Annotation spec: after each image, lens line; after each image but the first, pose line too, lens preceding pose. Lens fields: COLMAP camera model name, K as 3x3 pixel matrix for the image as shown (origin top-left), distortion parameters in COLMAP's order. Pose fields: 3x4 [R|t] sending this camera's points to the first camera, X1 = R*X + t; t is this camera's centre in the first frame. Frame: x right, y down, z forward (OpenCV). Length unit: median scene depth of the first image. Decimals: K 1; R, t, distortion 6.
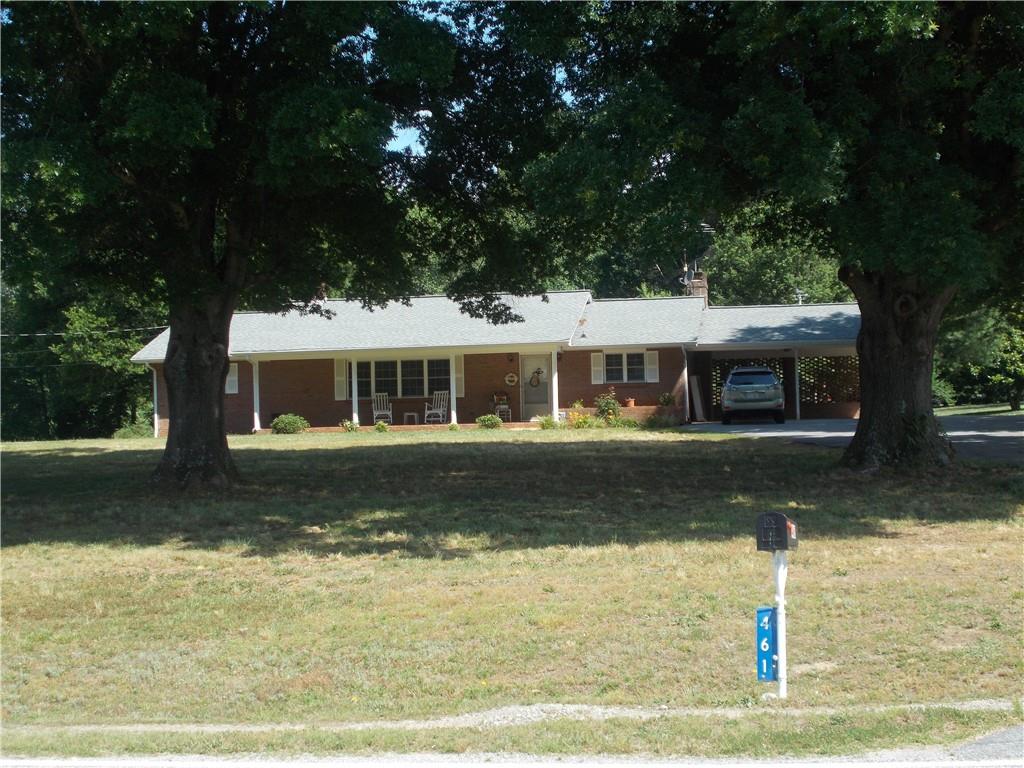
lens RADIAL K [[1742.8, 0, 512.0], [0, 1742.8, 384.0], [0, 0, 1]] dist [0.362407, -0.021404]
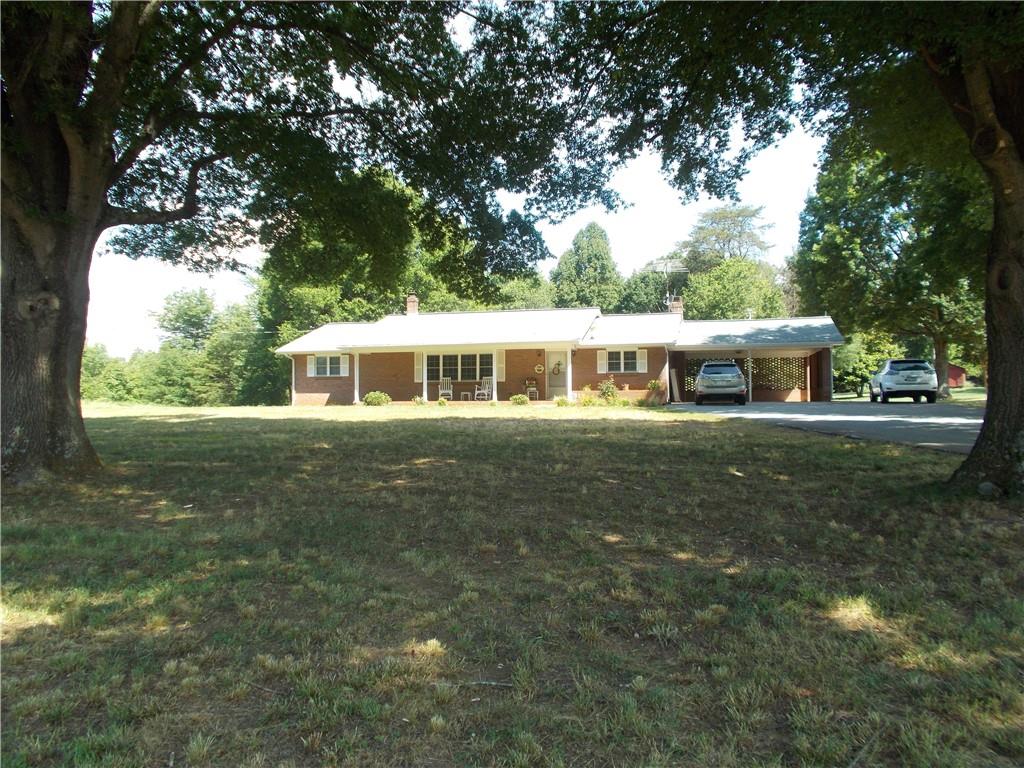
lens RADIAL K [[774.3, 0, 512.0], [0, 774.3, 384.0], [0, 0, 1]] dist [0.024948, -0.005356]
pose [[0.995613, 0.016399, -0.092121, 0.035386], [-0.016068, 0.999862, 0.004329, 0.006809], [0.092179, -0.002830, 0.995738, 0.395004]]
